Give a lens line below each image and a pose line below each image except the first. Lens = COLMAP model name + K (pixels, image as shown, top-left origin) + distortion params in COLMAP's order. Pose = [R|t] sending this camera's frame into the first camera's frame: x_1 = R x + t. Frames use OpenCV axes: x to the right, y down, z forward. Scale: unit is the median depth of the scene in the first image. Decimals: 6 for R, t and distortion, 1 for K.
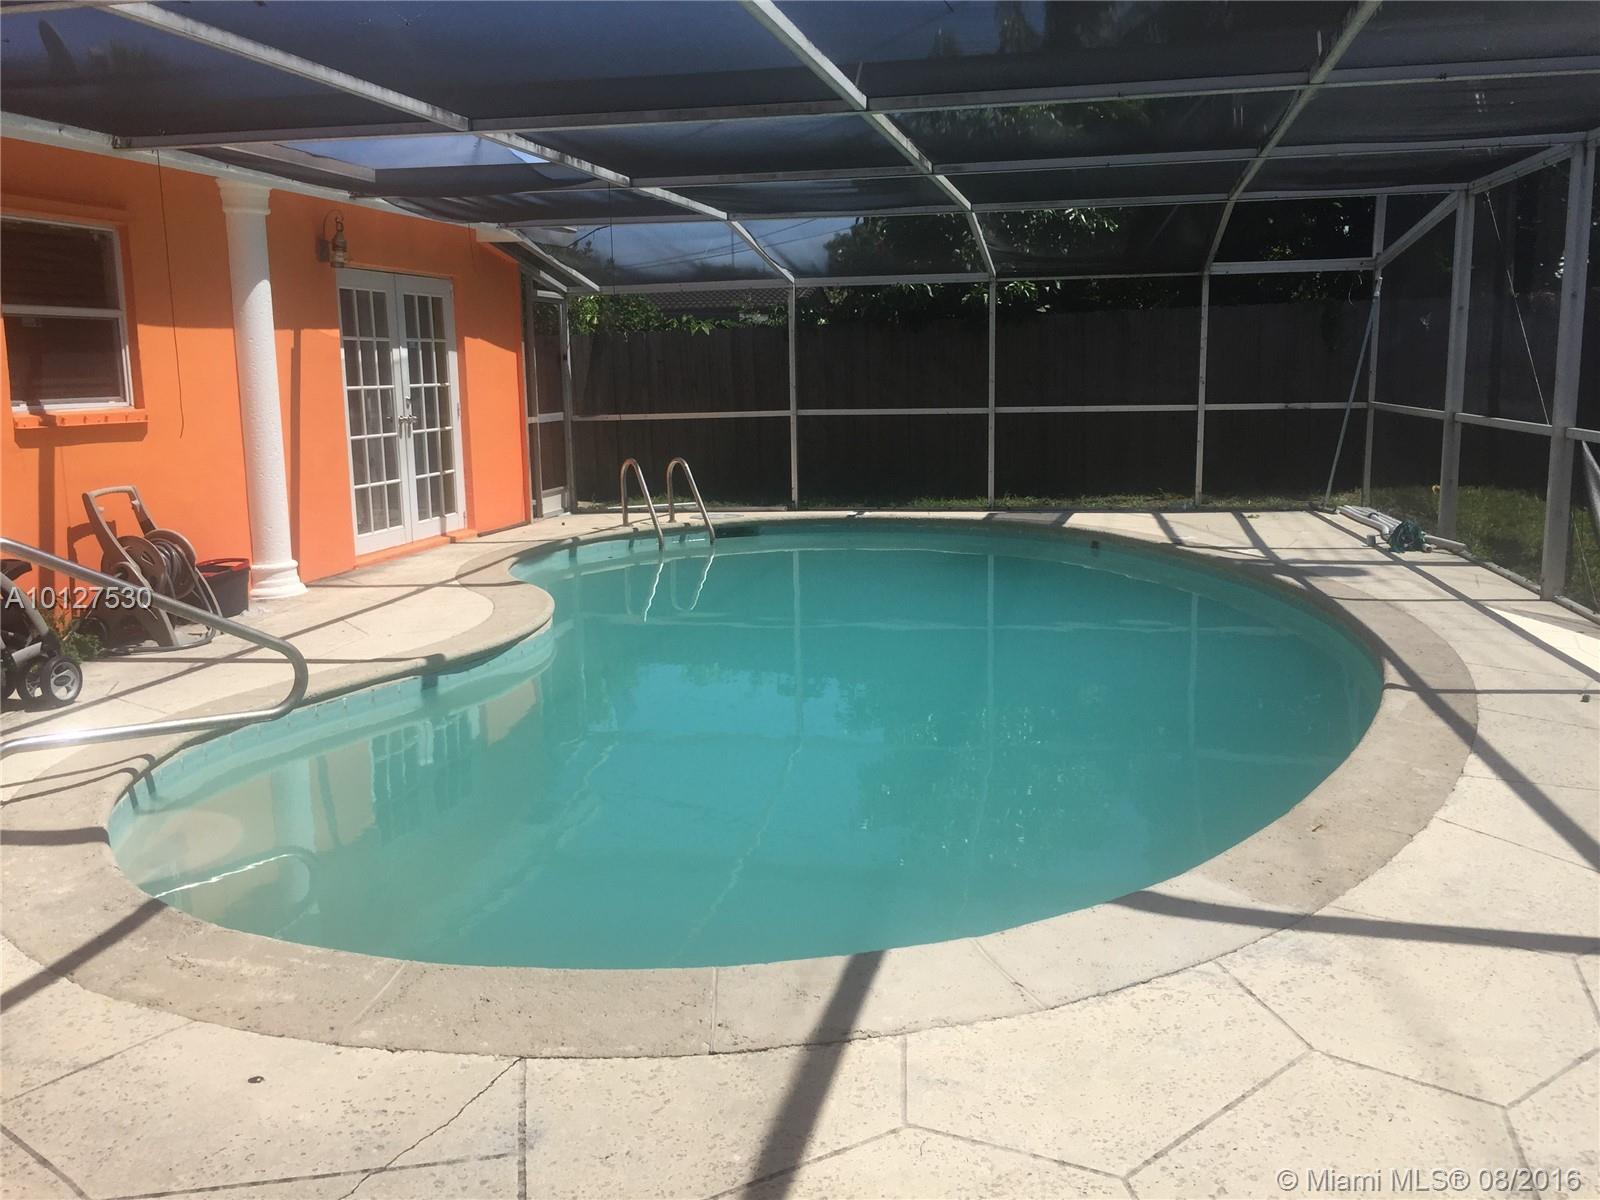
lens RADIAL K [[1403.4, 0, 806.5], [0, 1403.4, 602.4], [0, 0, 1]] dist [0.074582, -0.066380]
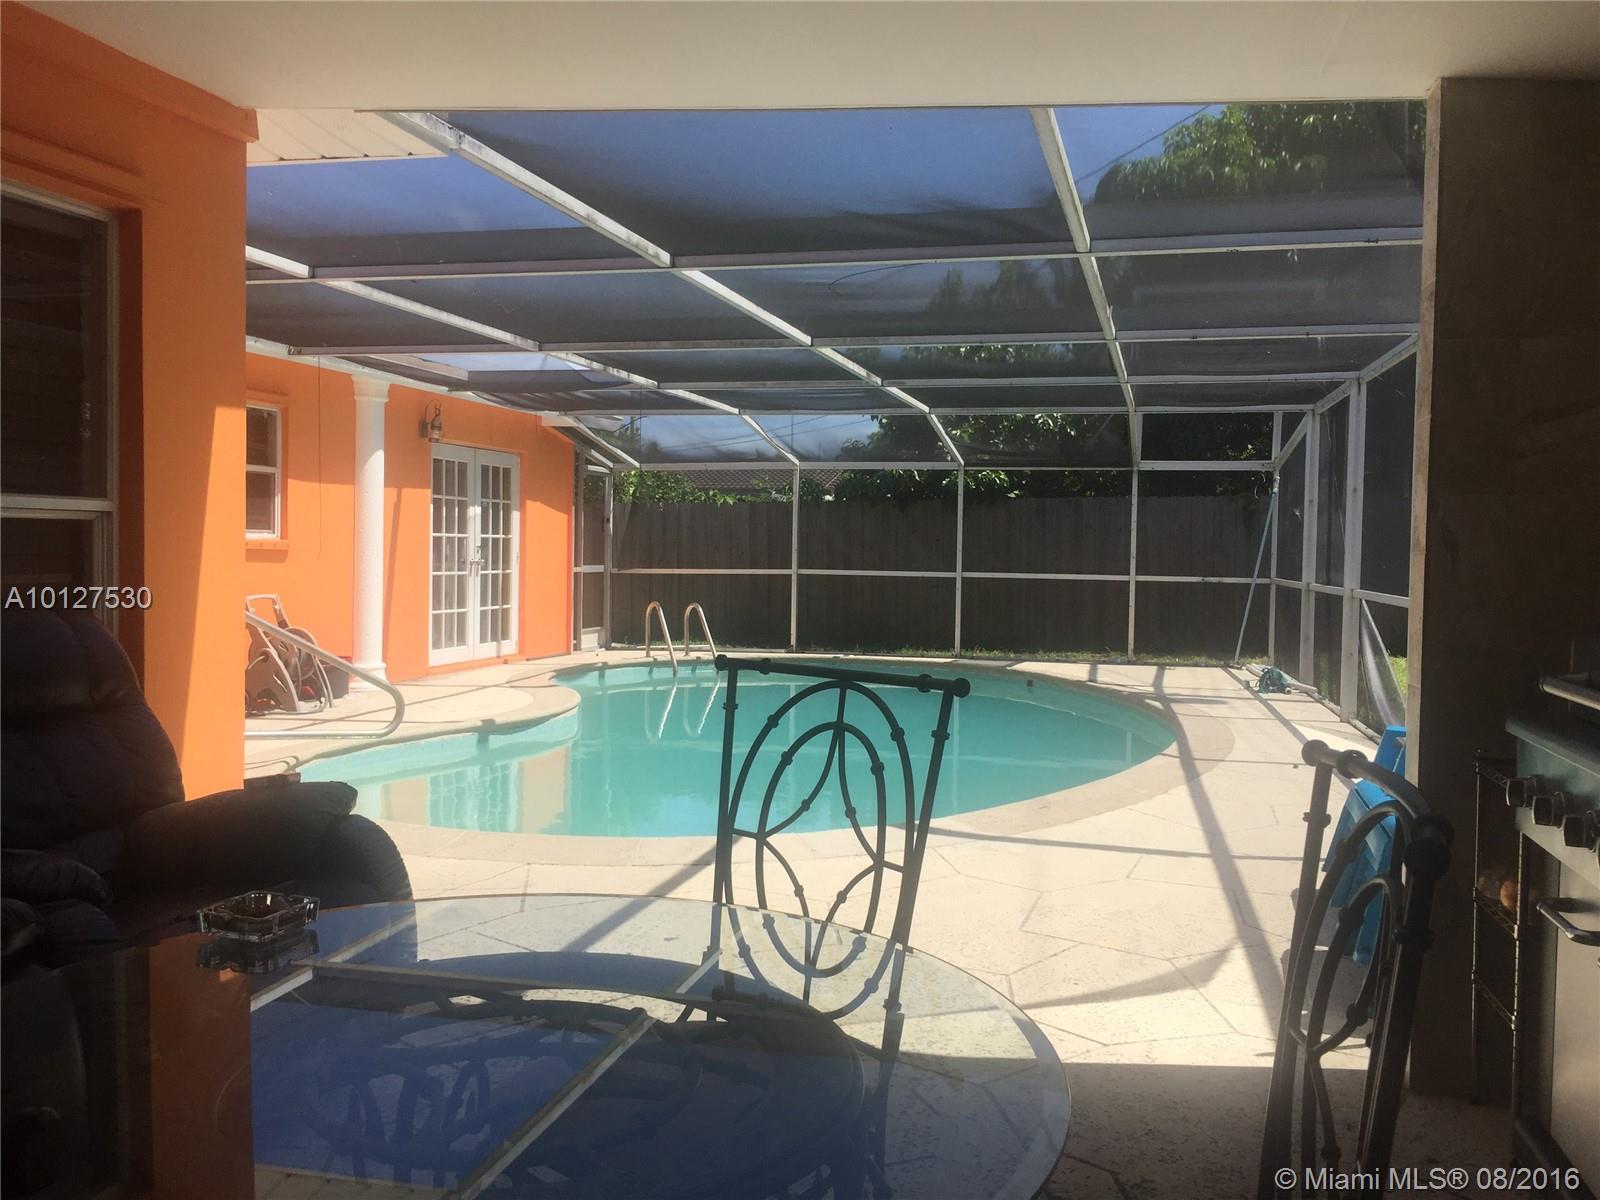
lens RADIAL K [[1403.4, 0, 795.6], [0, 1403.4, 597.5], [0, 0, 1]] dist [0.074582, -0.066380]
pose [[0.998411, 0.034869, -0.044272, 0.057443], [-0.040470, 0.990334, -0.132668, 0.057549], [0.039218, 0.134249, 0.990171, -0.226842]]
